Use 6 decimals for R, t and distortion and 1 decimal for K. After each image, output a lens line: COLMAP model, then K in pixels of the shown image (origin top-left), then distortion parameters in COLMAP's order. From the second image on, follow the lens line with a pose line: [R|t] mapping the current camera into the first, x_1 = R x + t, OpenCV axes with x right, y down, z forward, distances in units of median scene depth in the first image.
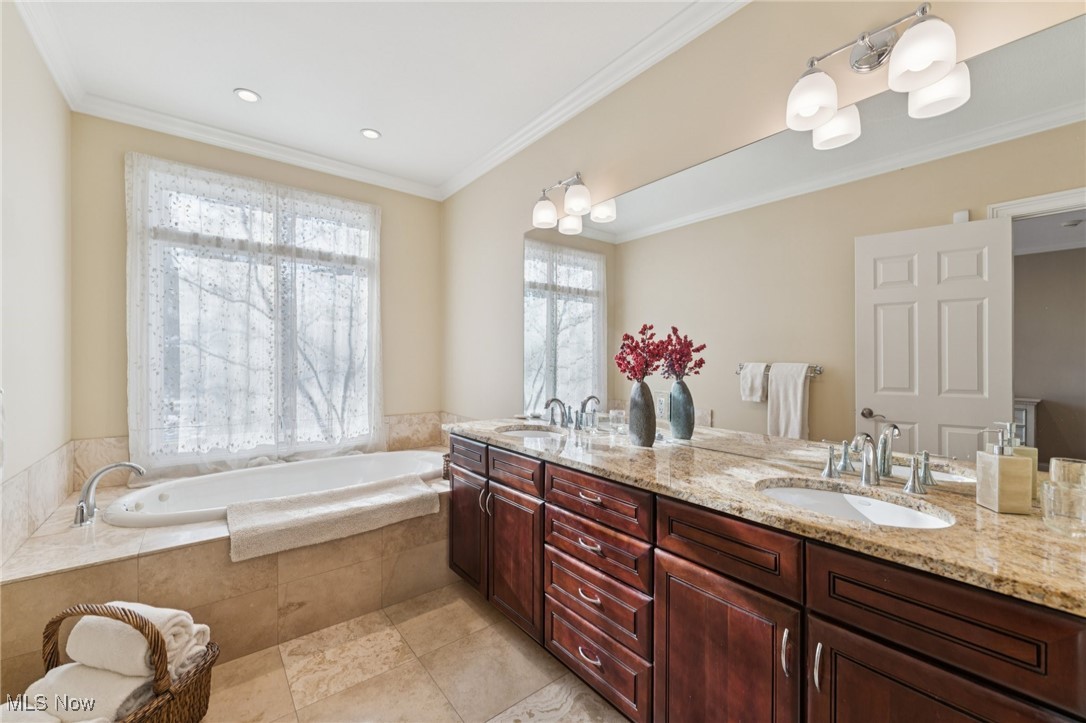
lens RADIAL K [[439.9, 0, 541.4], [0, 439.9, 365.8], [0, 0, 1]] dist [-0.001143, 0.000050]
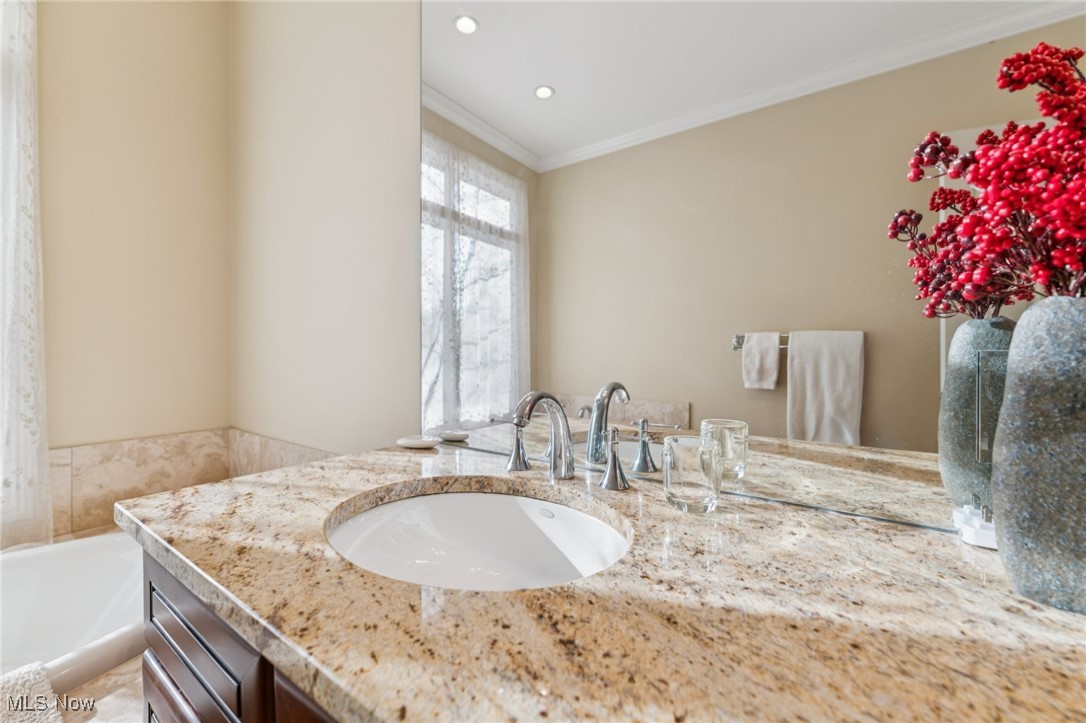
lens RADIAL K [[439.9, 0, 541.4], [0, 439.9, 365.8], [0, 0, 1]] dist [-0.001143, 0.000050]
pose [[0.961260, -0.010738, 0.275435, -0.028310], [0.006366, 0.999839, 0.016763, 0.026156], [-0.275570, -0.014360, 0.961174, 0.366104]]
